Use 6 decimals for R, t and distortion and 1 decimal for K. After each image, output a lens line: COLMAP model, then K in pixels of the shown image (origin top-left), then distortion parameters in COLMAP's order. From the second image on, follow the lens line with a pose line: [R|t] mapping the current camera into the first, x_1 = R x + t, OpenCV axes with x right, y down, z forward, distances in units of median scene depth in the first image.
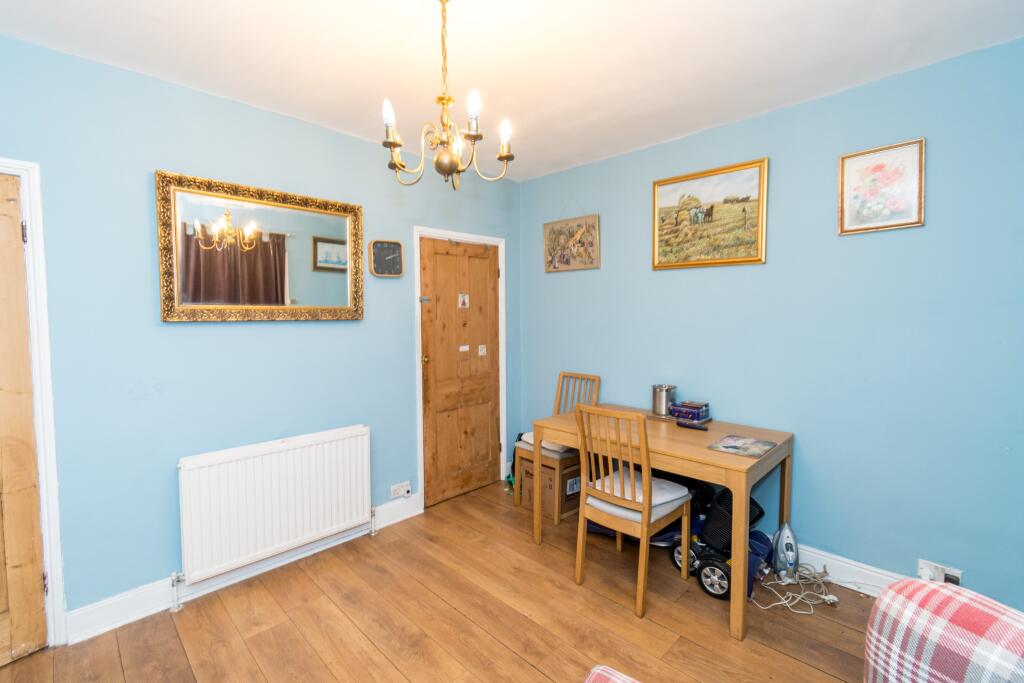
lens RADIAL K [[448.4, 0, 510.2], [0, 448.4, 335.7], [0, 0, 1]] dist [0.000458, 0.000079]
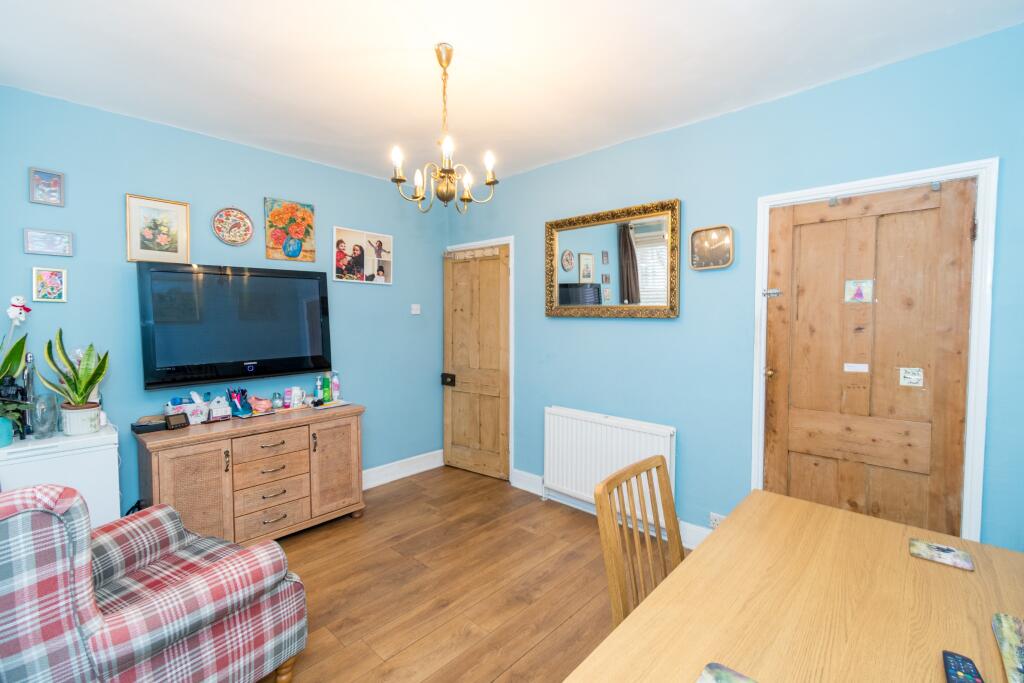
lens RADIAL K [[448.4, 0, 510.2], [0, 448.4, 335.7], [0, 0, 1]] dist [0.000458, 0.000079]
pose [[0.028062, 0.048155, -0.998446, 0.540561], [-0.053401, 0.997485, 0.046608, -0.020489], [0.998179, 0.052010, 0.030563, 0.545991]]
